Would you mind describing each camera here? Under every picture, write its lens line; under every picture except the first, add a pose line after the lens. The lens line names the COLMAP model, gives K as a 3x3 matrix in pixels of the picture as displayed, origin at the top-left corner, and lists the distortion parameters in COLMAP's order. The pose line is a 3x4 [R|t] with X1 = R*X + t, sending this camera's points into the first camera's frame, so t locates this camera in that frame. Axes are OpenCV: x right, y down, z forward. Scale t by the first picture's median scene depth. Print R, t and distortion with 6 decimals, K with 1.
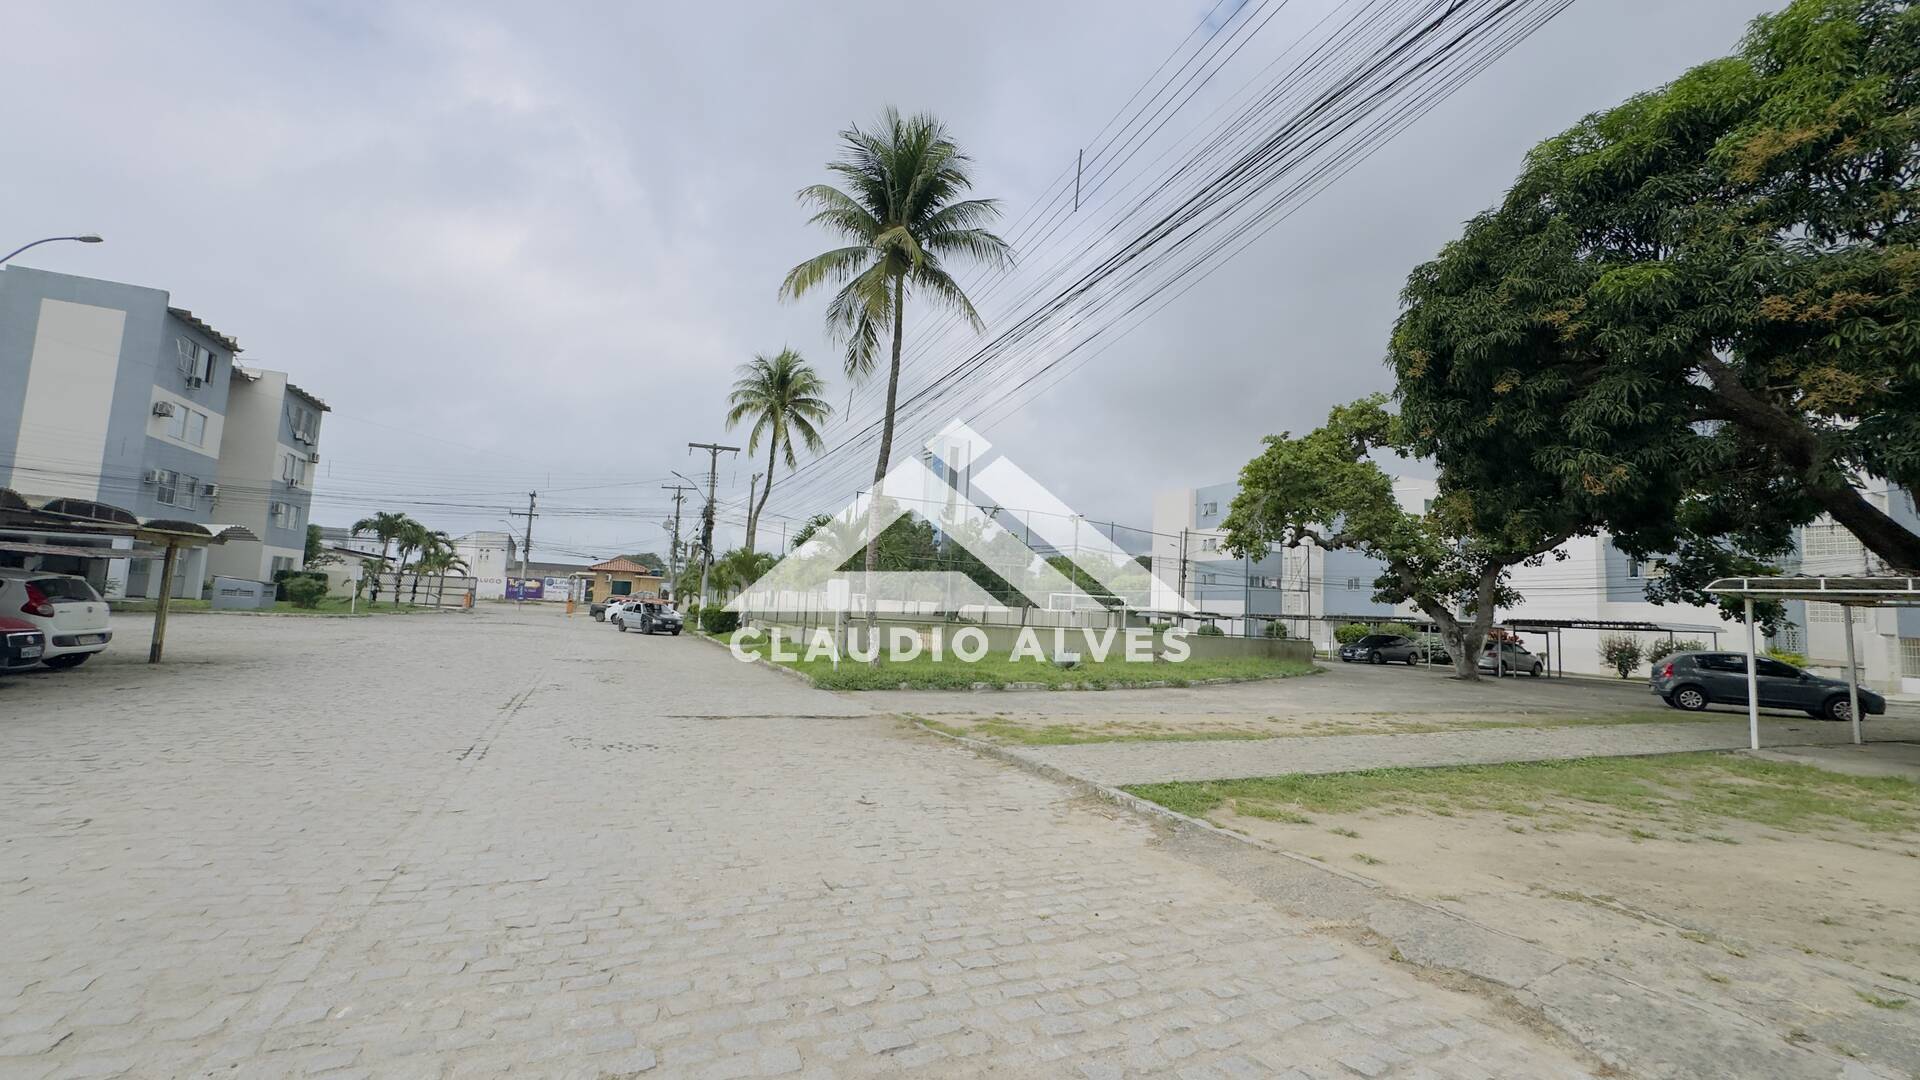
lens RADIAL K [[761.0, 0, 954.8], [0, 761.0, 540.8], [0, 0, 1]] dist [-0.002612, 0.000079]
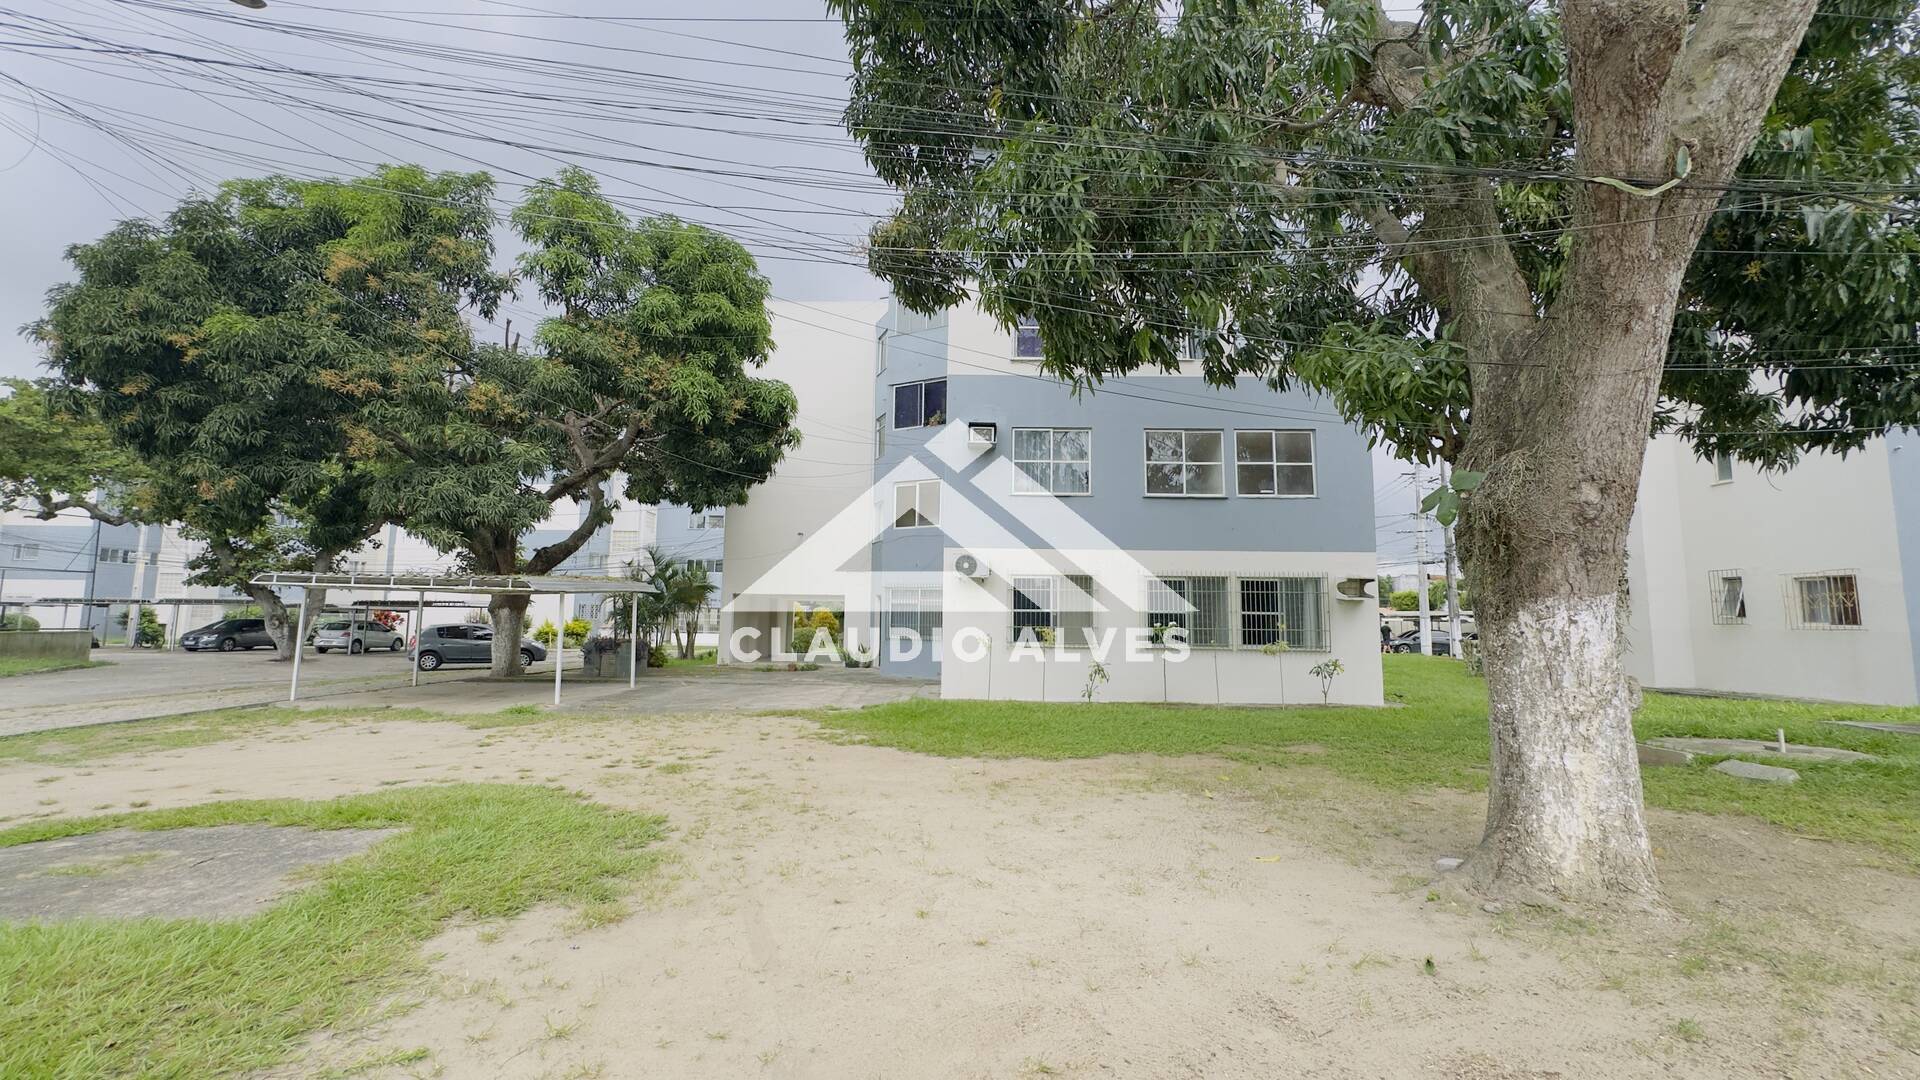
lens RADIAL K [[761.0, 0, 954.9], [0, 761.0, 536.9], [0, 0, 1]] dist [-0.002612, 0.000079]
pose [[0.425526, 0.053745, 0.903349, 0.097191], [-0.075769, 0.996846, -0.023616, -0.021518], [-0.901769, -0.058396, 0.428256, -0.186917]]
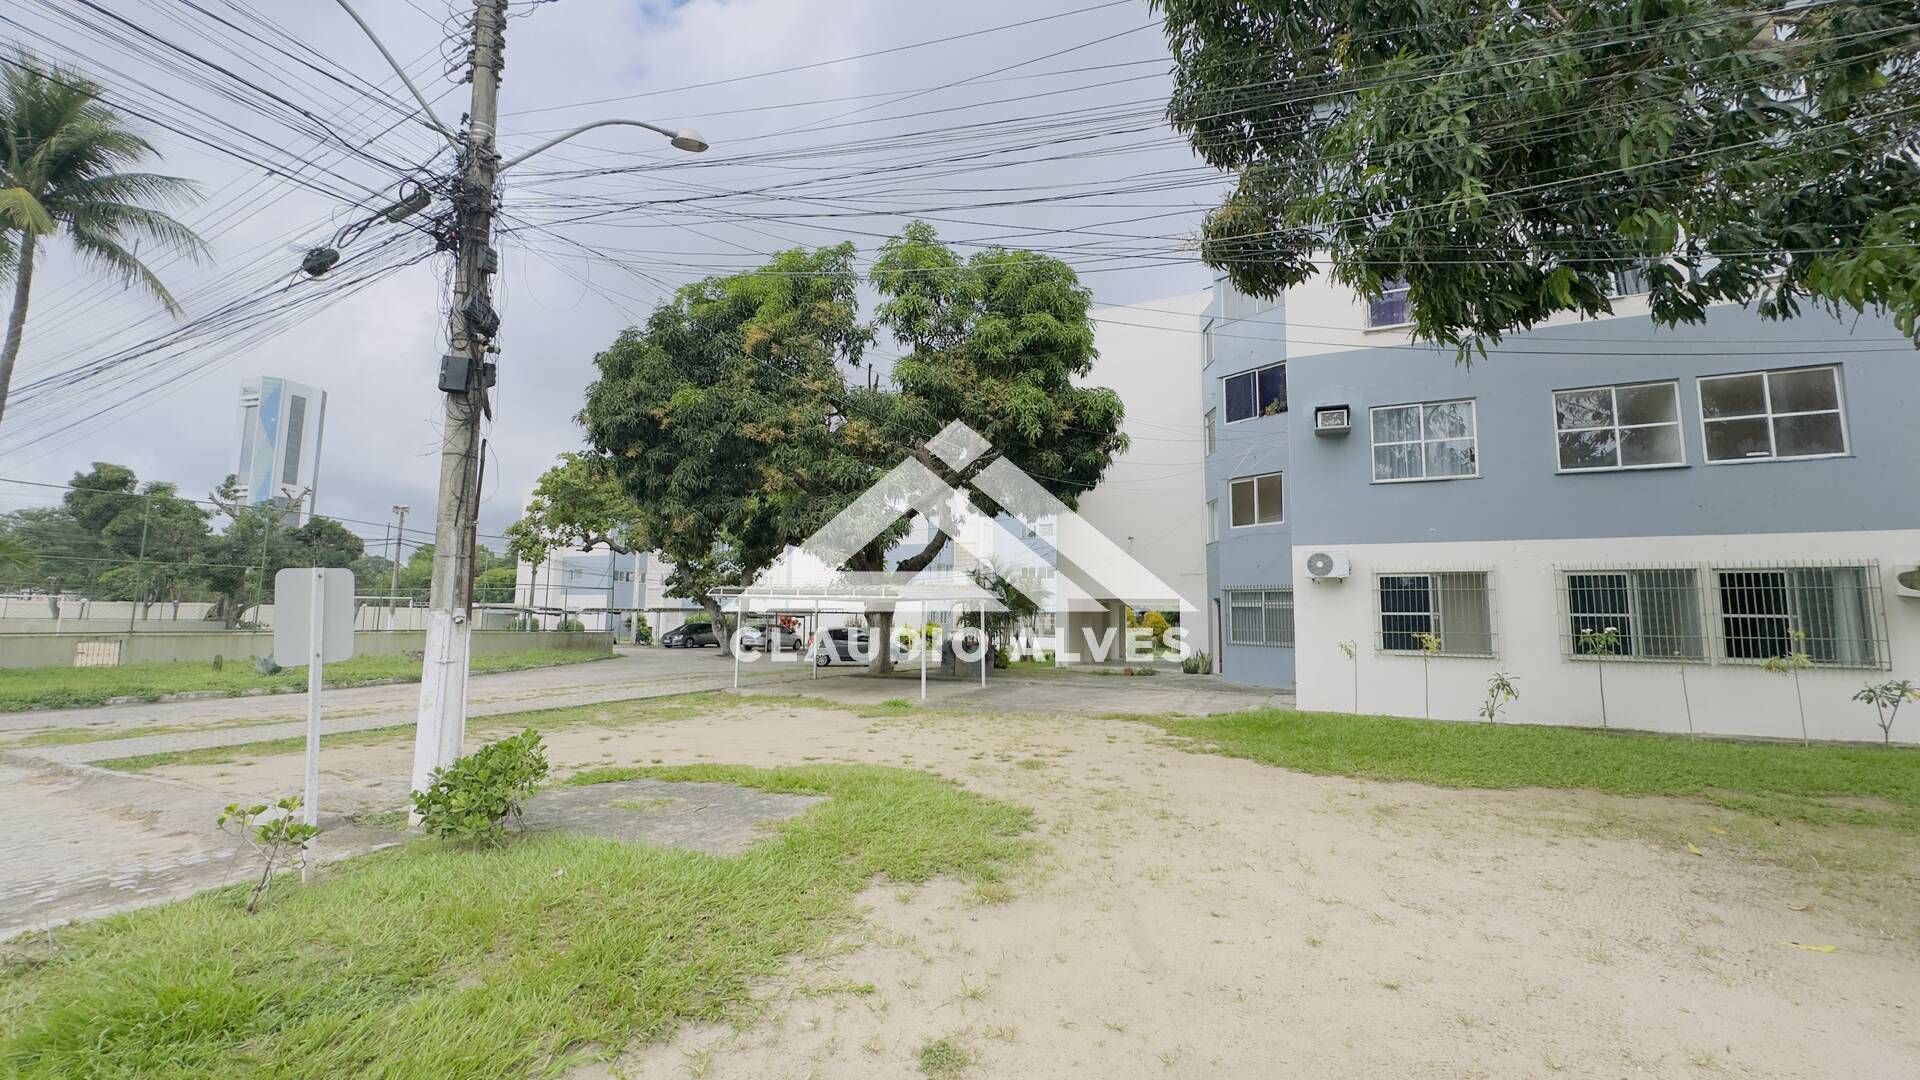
lens RADIAL K [[761.0, 0, 955.7], [0, 761.0, 536.7], [0, 0, 1]] dist [-0.002612, 0.000079]
pose [[0.757717, 0.031352, 0.651829, 0.092483], [-0.036210, 0.999326, -0.005975, -0.021282], [-0.651578, -0.019076, 0.758342, -0.183169]]
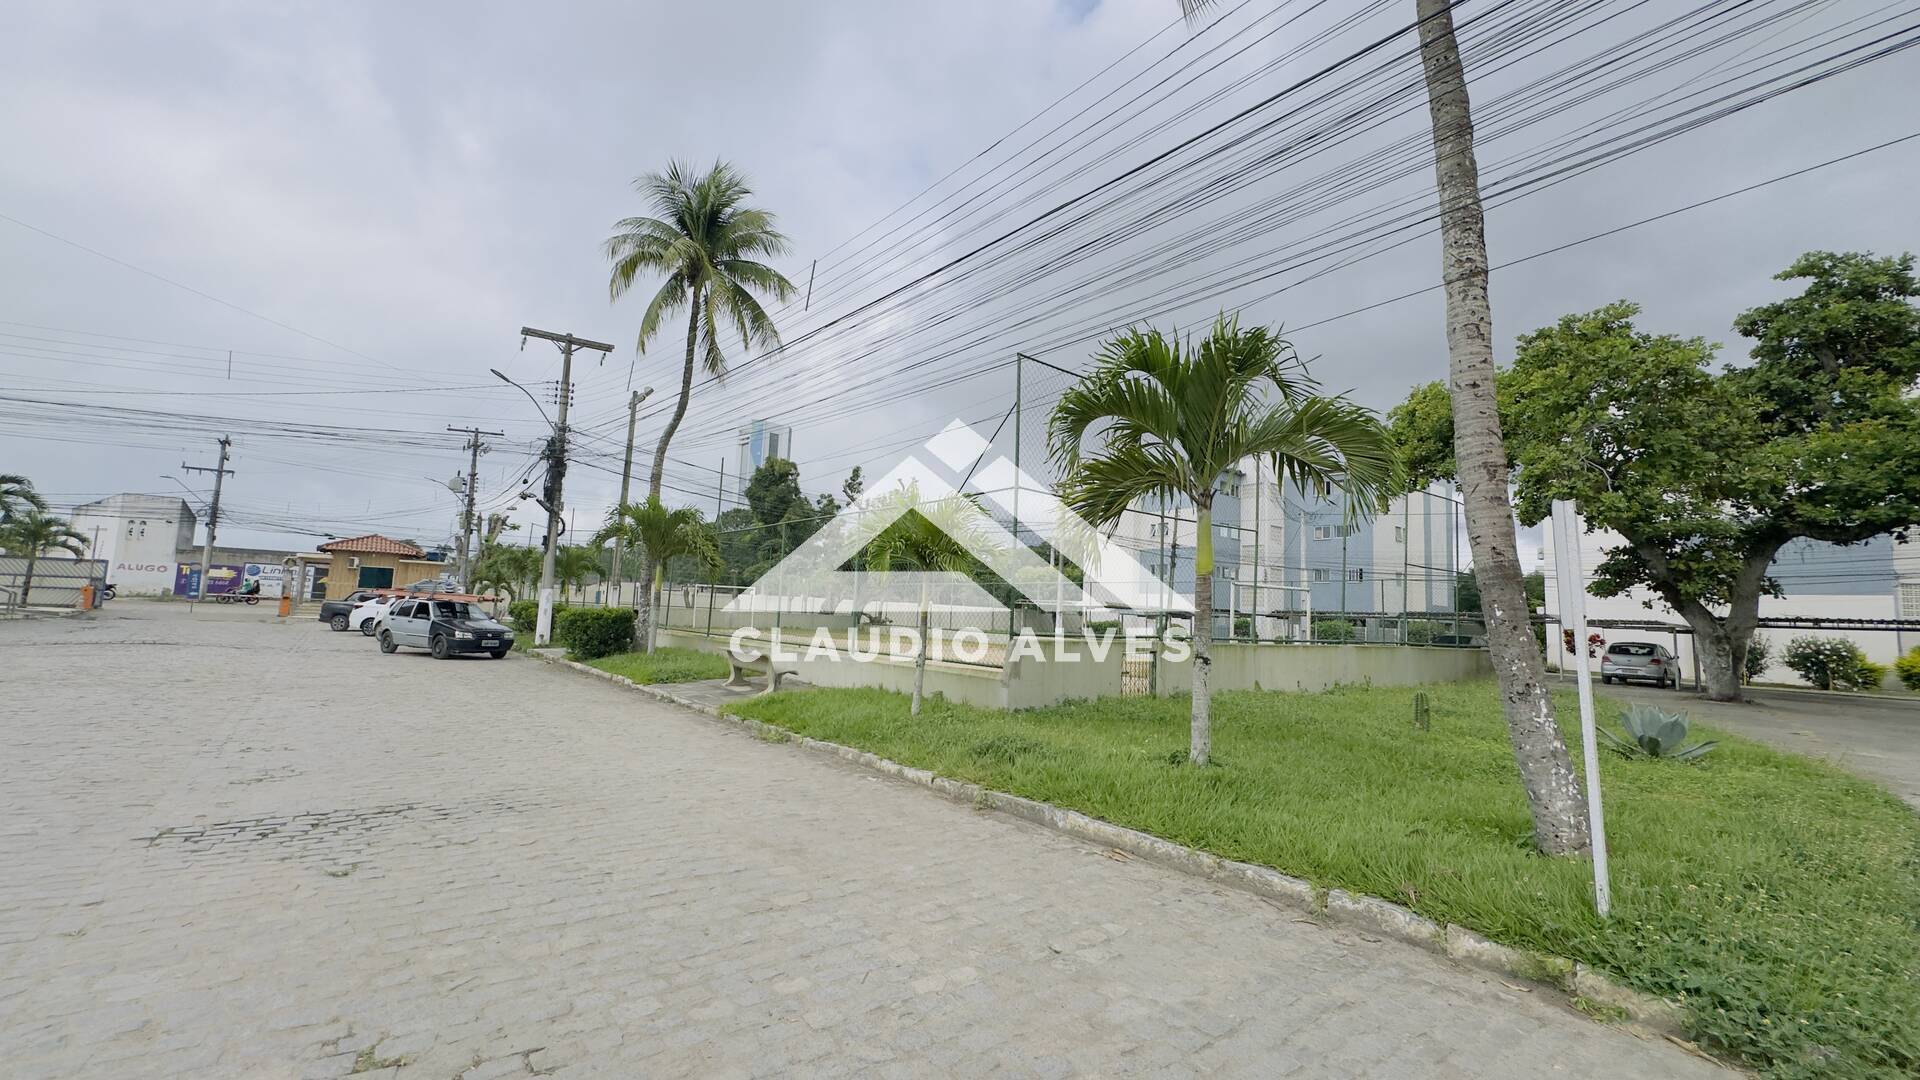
lens RADIAL K [[761.0, 0, 955.4], [0, 761.0, 540.6], [0, 0, 1]] dist [-0.002612, 0.000079]
pose [[0.969128, 0.014361, 0.246141, -0.178317], [-0.016073, 0.999859, 0.004949, 0.028599], [-0.246035, -0.008752, 0.969221, 0.369418]]
